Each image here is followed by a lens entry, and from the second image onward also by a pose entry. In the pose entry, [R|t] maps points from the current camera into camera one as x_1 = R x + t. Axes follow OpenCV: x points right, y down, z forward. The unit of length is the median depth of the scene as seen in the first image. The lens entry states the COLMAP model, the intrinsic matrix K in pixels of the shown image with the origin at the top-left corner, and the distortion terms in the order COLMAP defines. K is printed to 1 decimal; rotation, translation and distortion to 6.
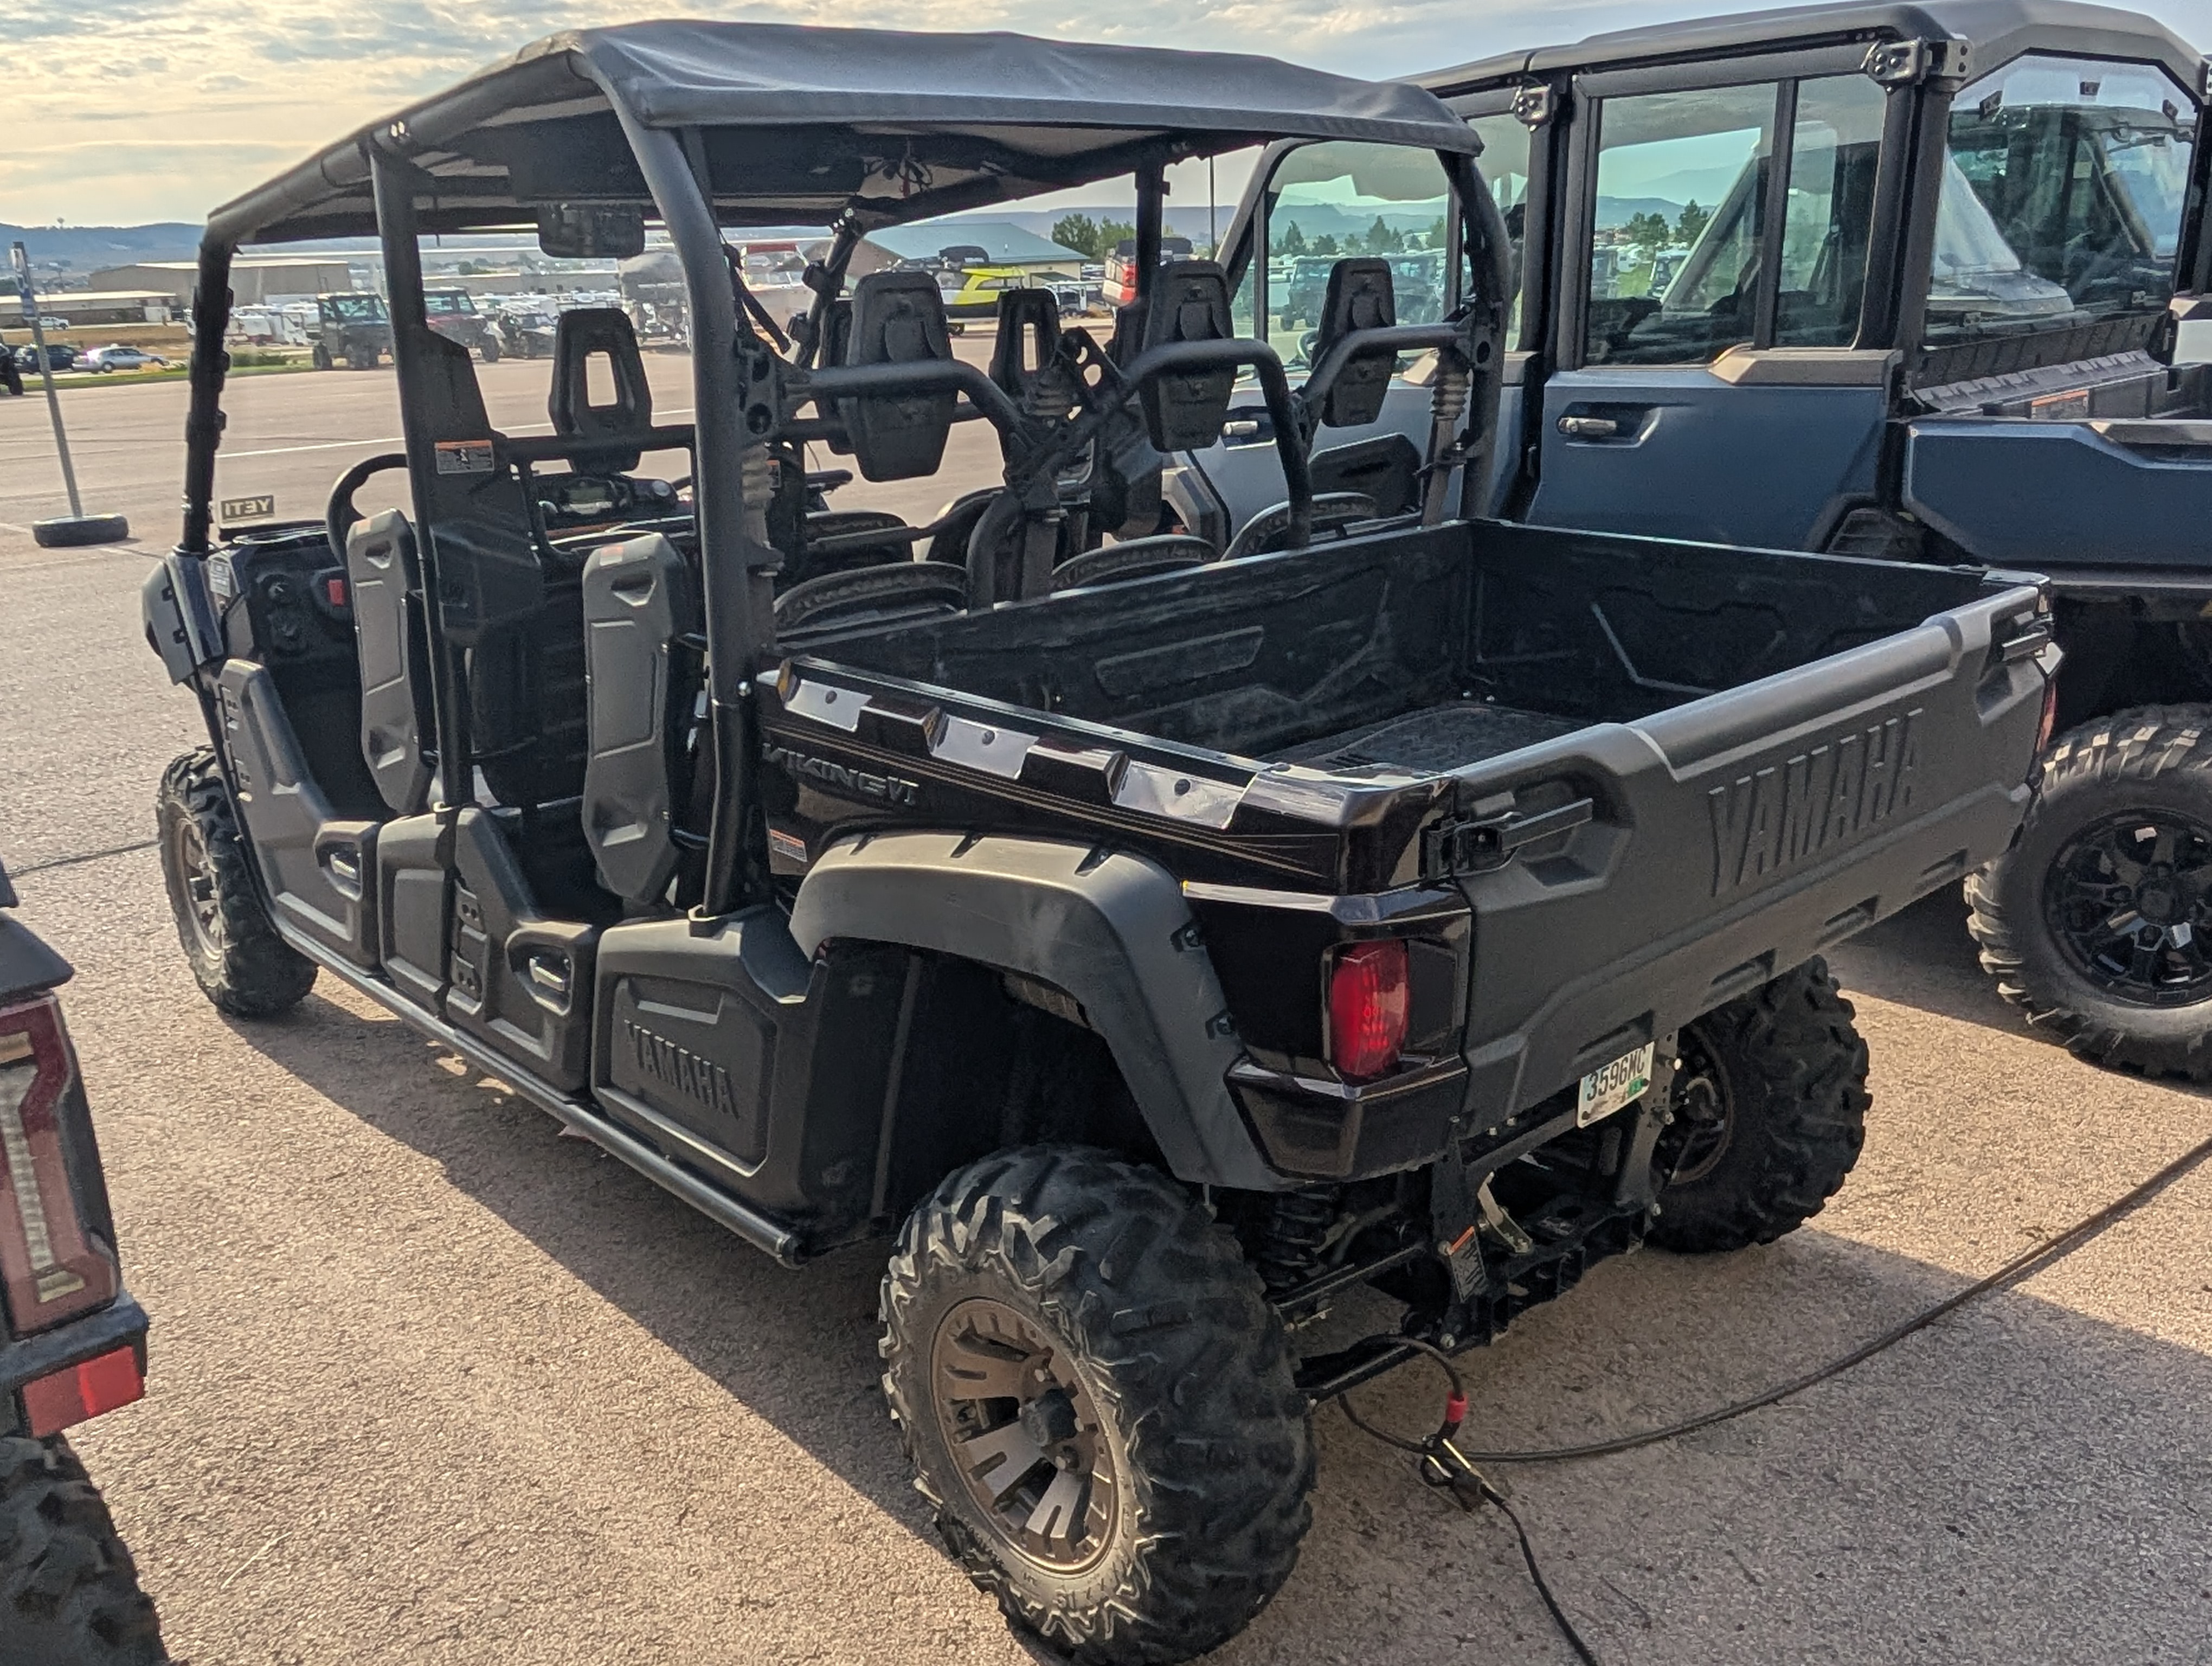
lens RADIAL K [[1841.6, 0, 1093.3], [0, 1841.6, 839.5], [0, 0, 1]] dist [-0.008315, 0.007937]
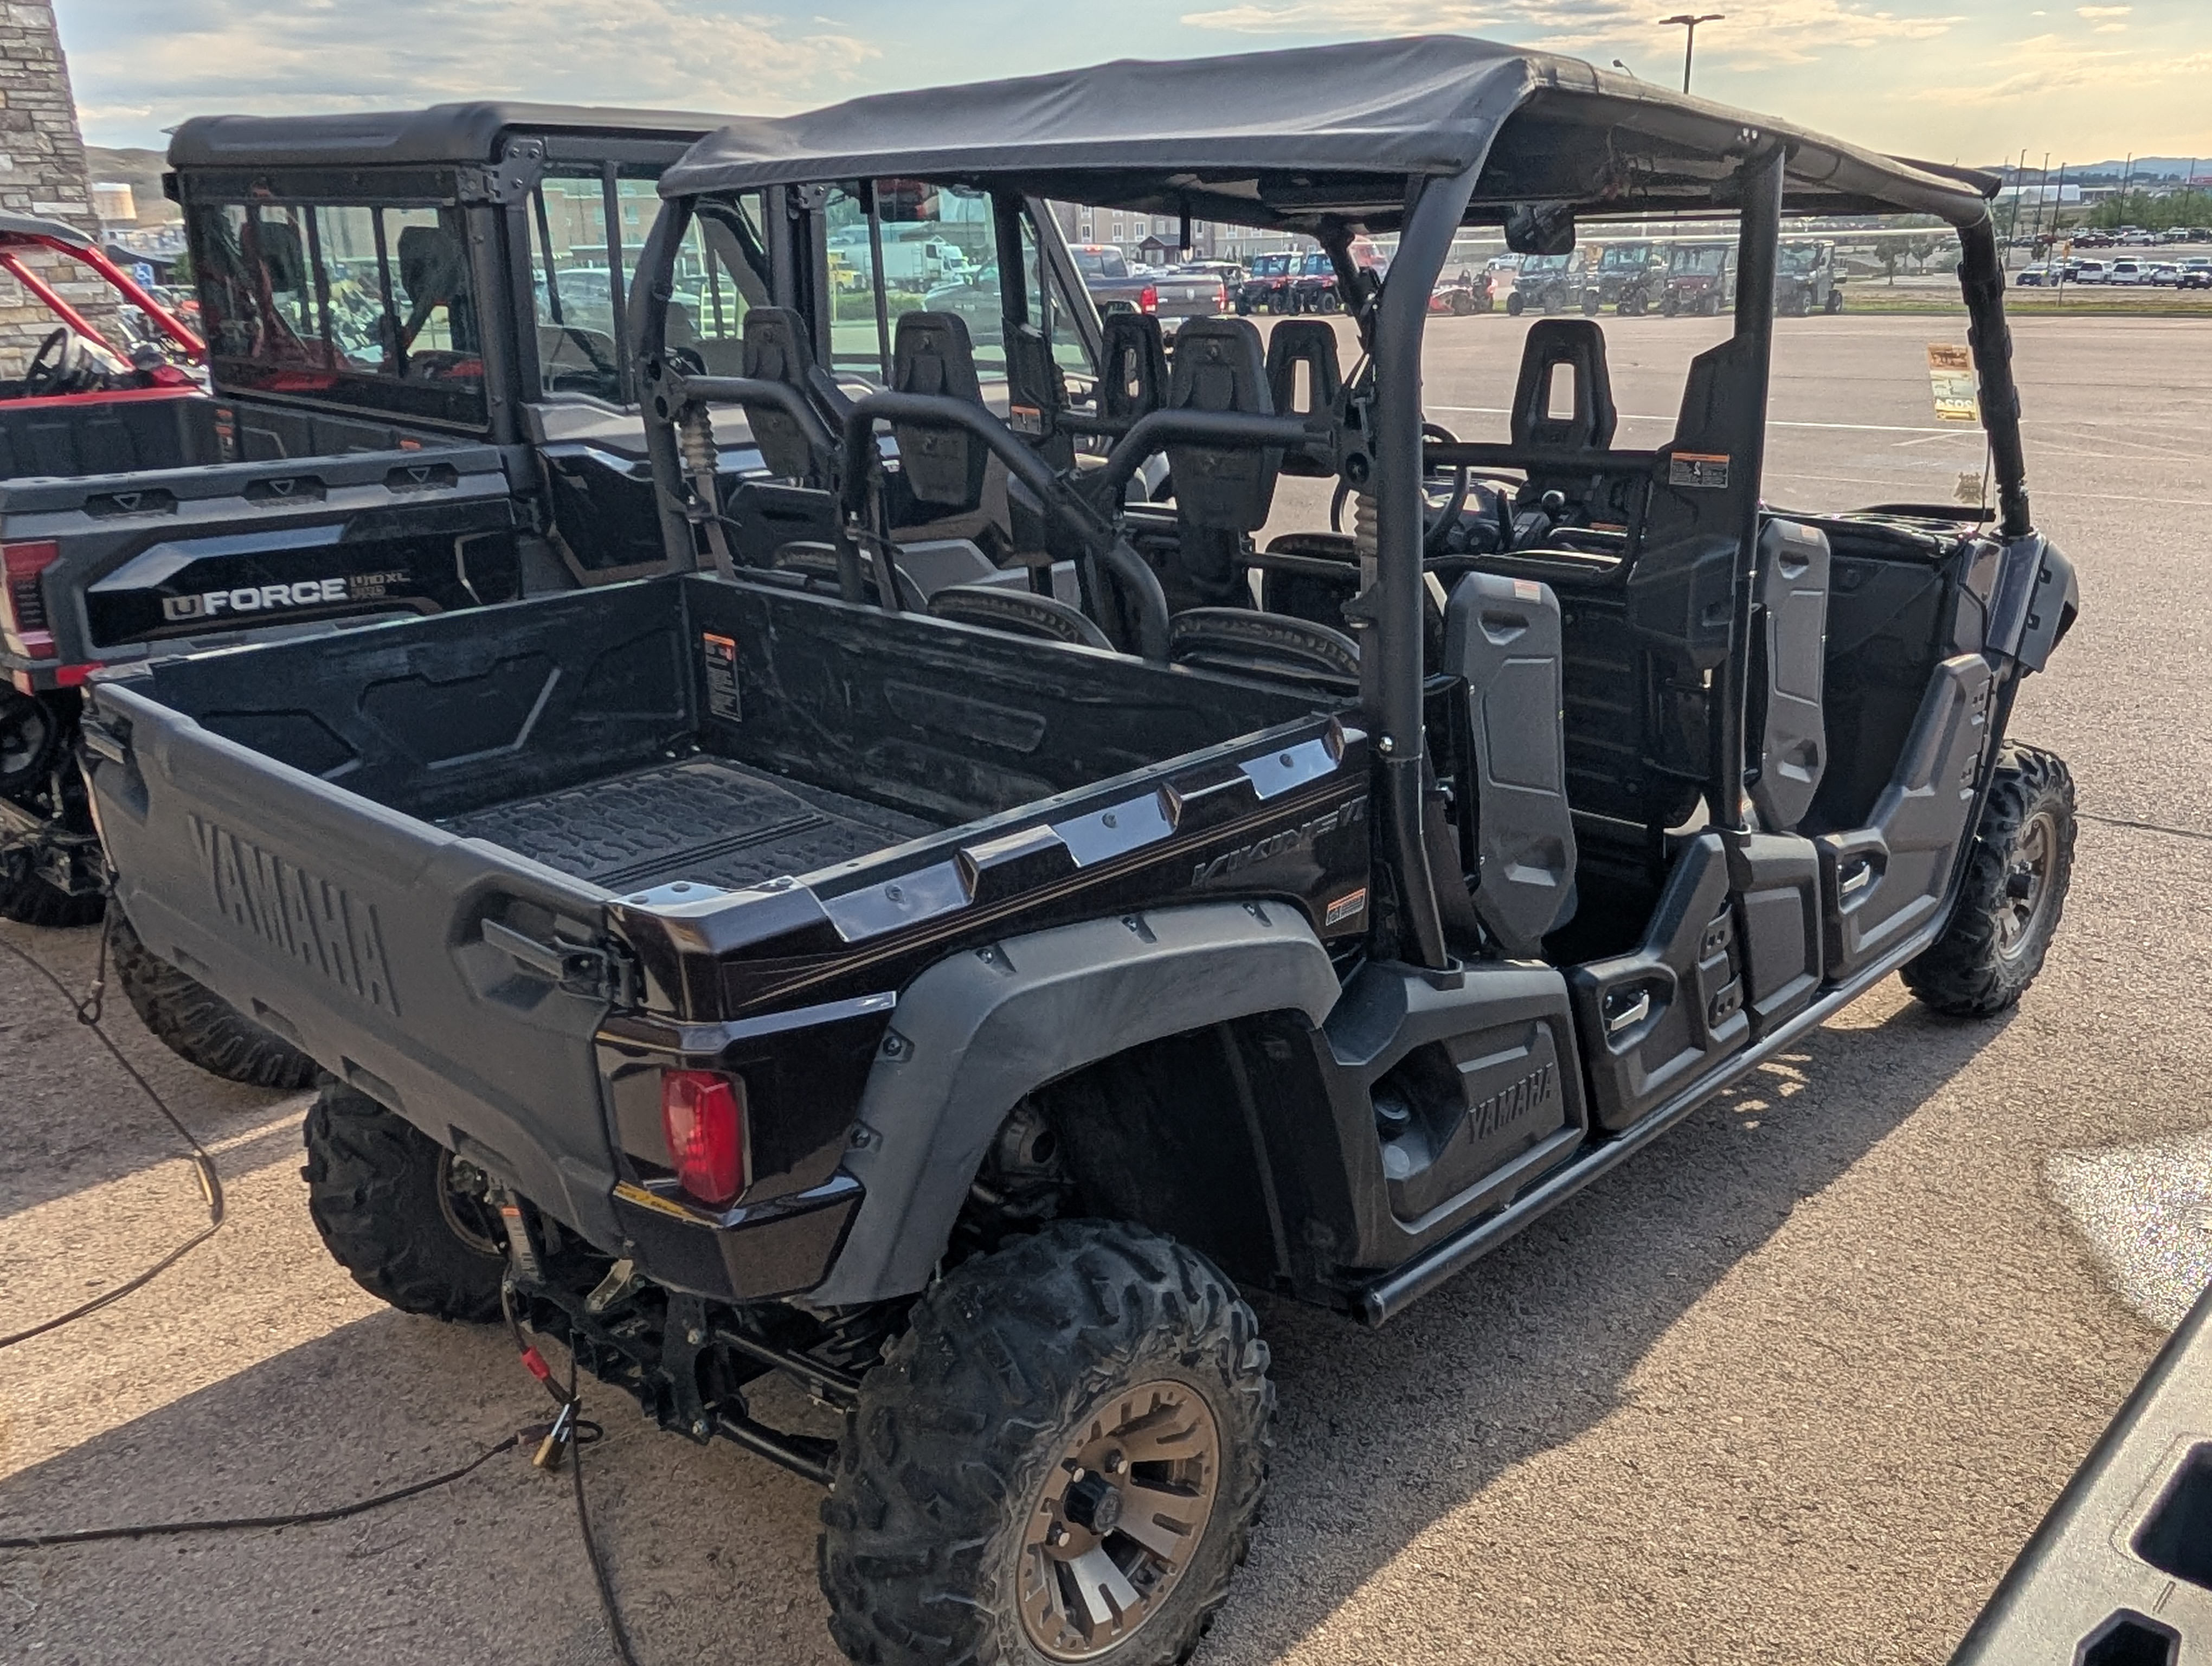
lens RADIAL K [[1841.6, 0, 1093.3], [0, 1841.6, 839.5], [0, 0, 1]] dist [-0.008315, 0.007937]
pose [[0.059947, 0.342678, -0.937538, 0.961295], [-0.283184, 0.906477, 0.313218, -0.351599], [0.957190, 0.246720, 0.151382, 0.900810]]
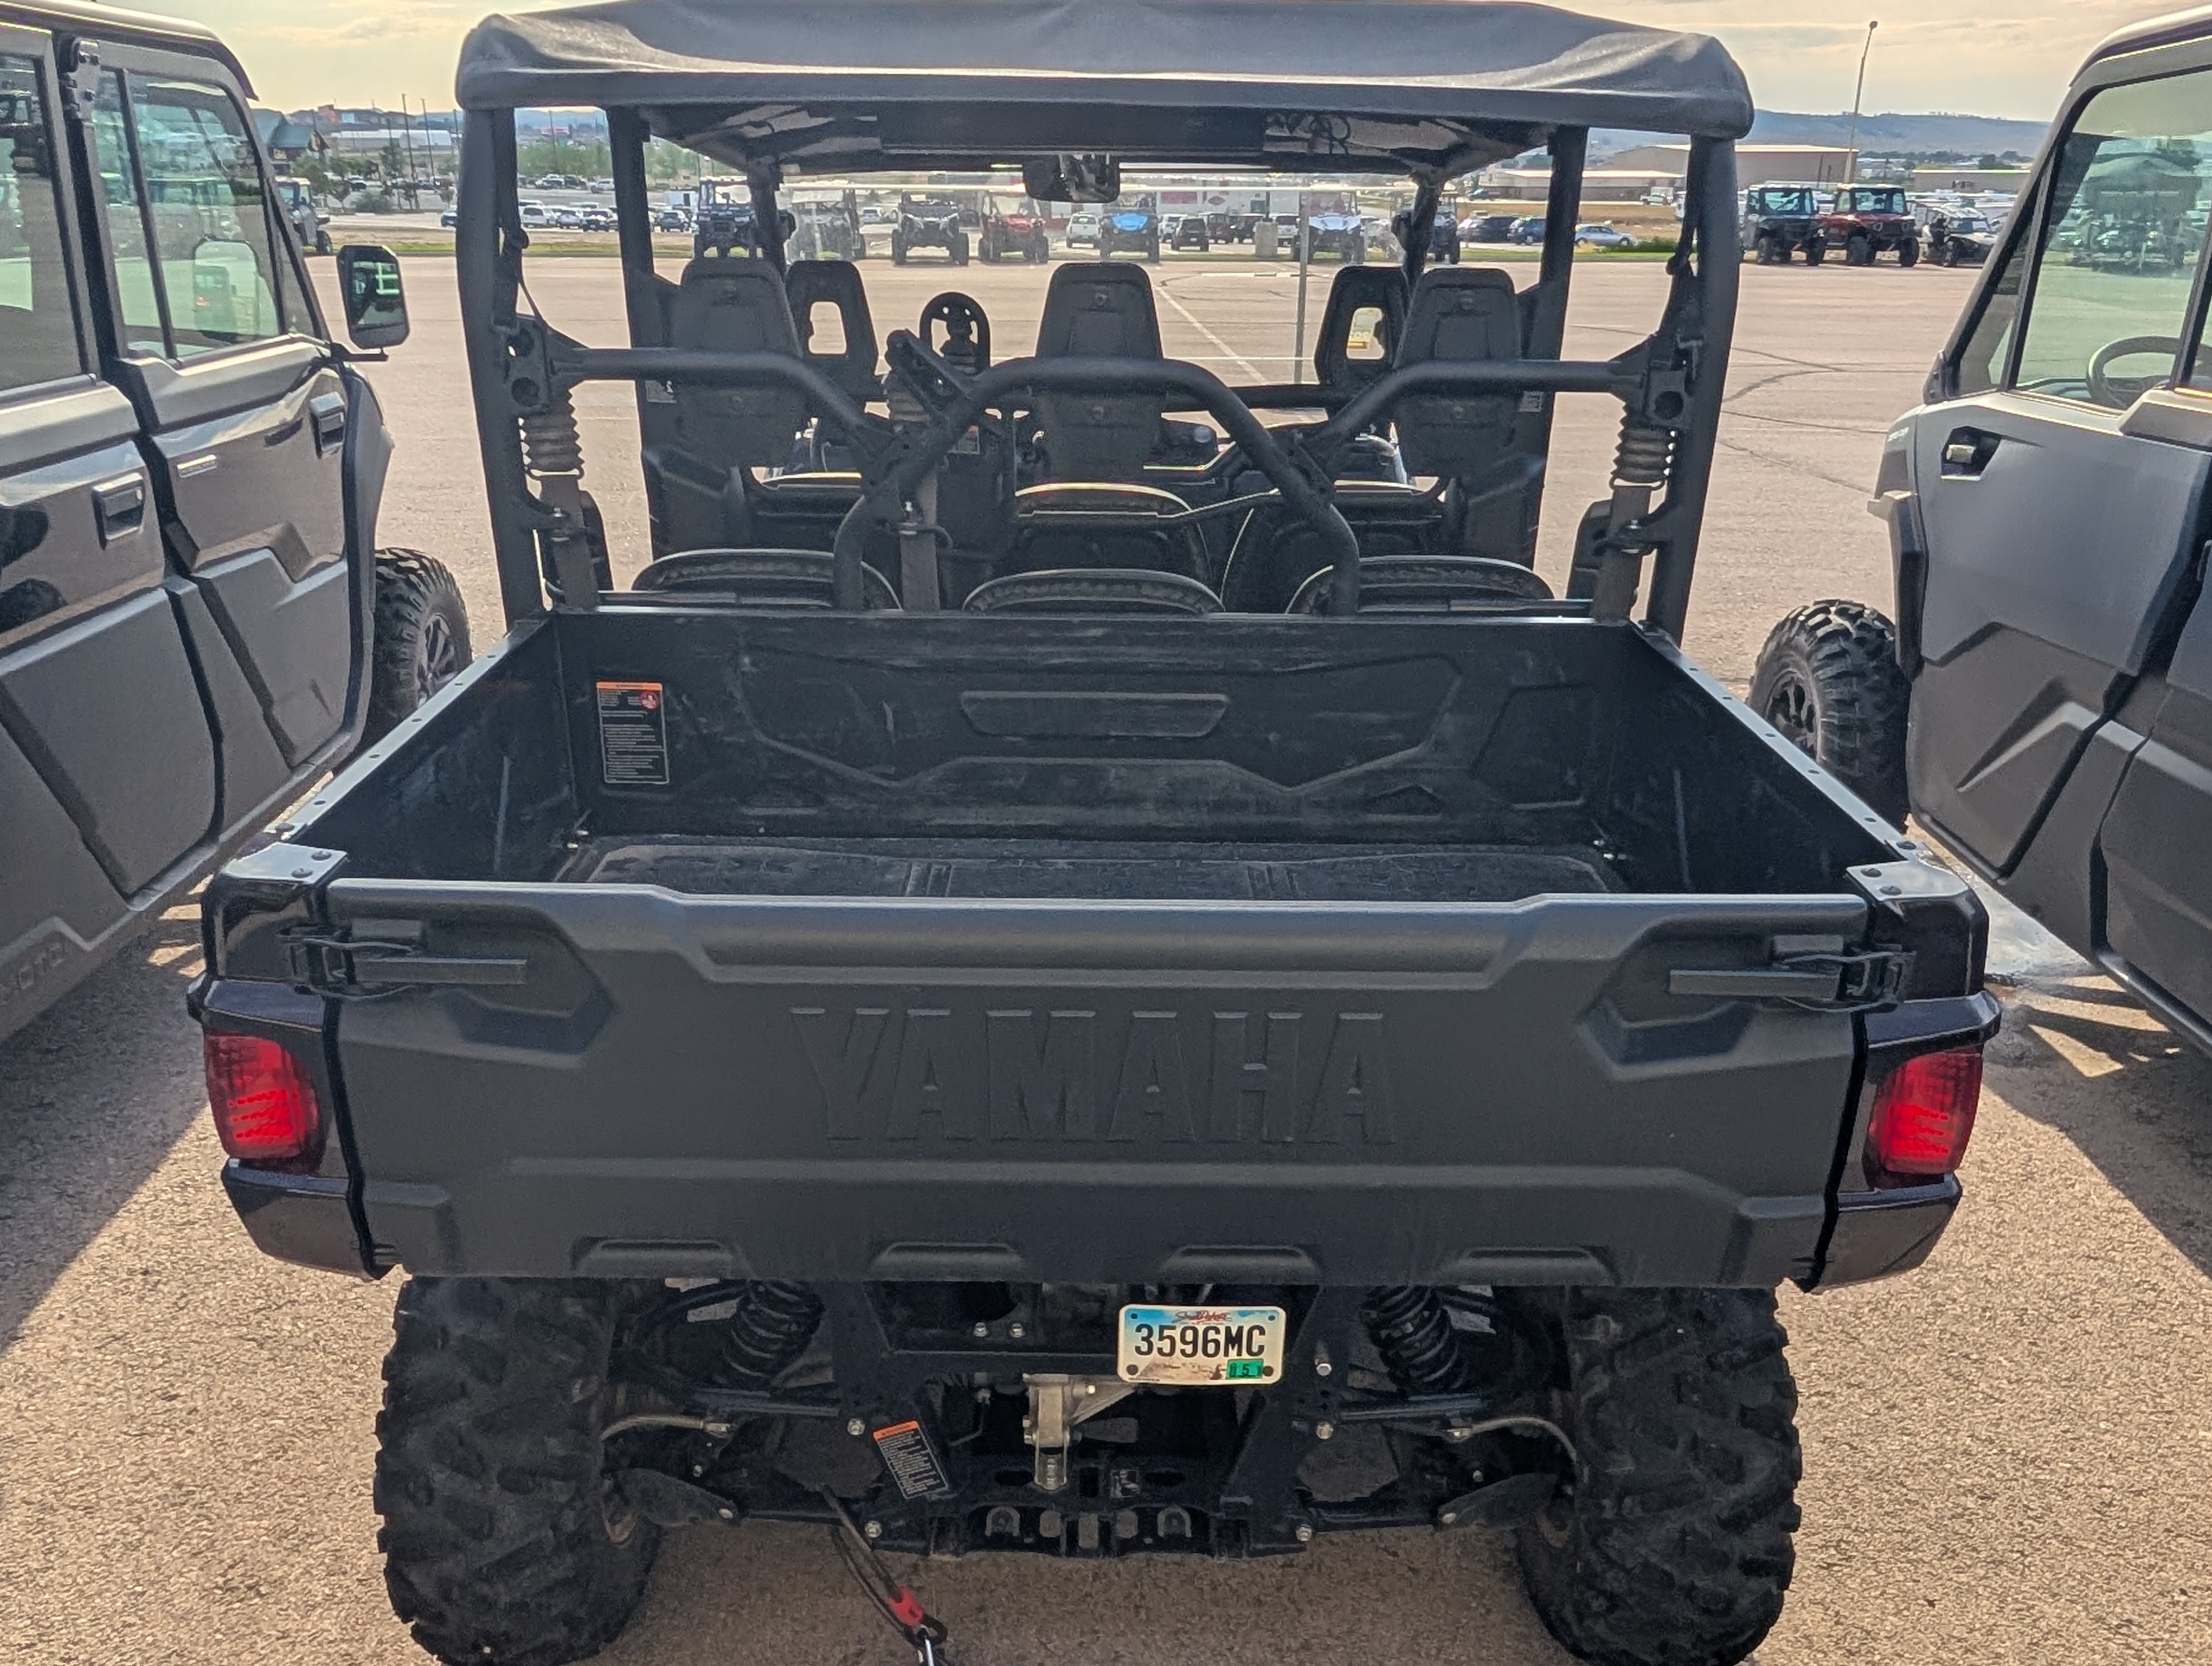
lens RADIAL K [[1841.6, 0, 1093.3], [0, 1841.6, 839.5], [0, 0, 1]] dist [-0.008315, 0.007937]
pose [[0.743798, 0.268788, -0.611978, 0.585935], [-0.235535, 0.962252, 0.136364, -0.153477], [0.625530, 0.042715, 0.779030, 0.299194]]
